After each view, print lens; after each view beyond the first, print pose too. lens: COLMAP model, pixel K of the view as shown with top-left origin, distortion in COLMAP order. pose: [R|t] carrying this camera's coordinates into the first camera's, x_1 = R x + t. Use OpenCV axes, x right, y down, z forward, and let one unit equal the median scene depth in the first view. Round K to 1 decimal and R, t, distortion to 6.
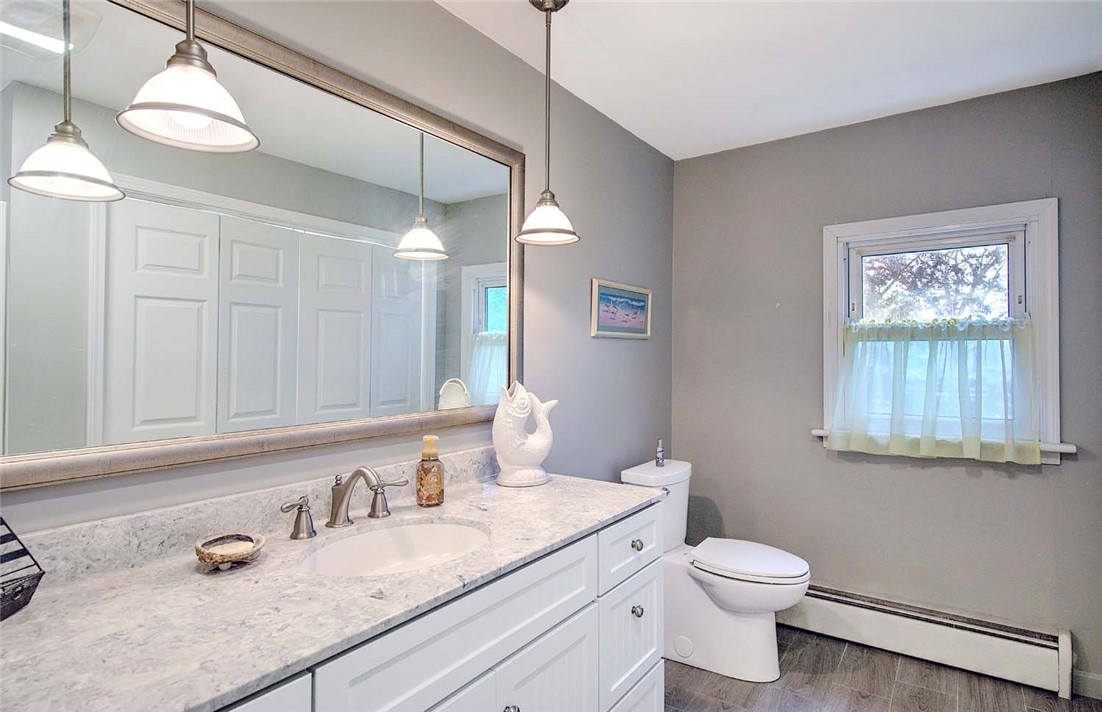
lens RADIAL K [[586.7, 0, 550.2], [0, 586.7, 353.0], [0, 0, 1]] dist [0.004255, -0.003773]
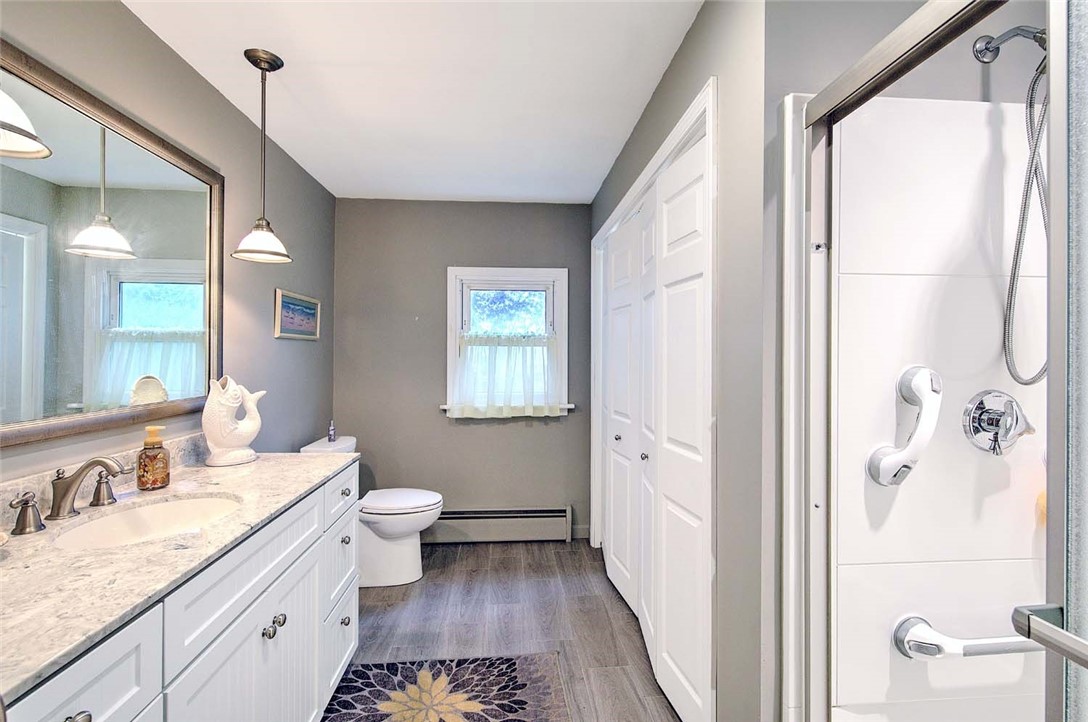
lens RADIAL K [[478.8, 0, 545.7], [0, 478.8, 356.8], [0, 0, 1]] dist [-0.005071, -0.000725]
pose [[0.771092, 0.003473, 0.636715, -0.145837], [-0.010127, 0.999926, 0.006810, -0.001801], [-0.636644, -0.011699, 0.771069, -0.111810]]
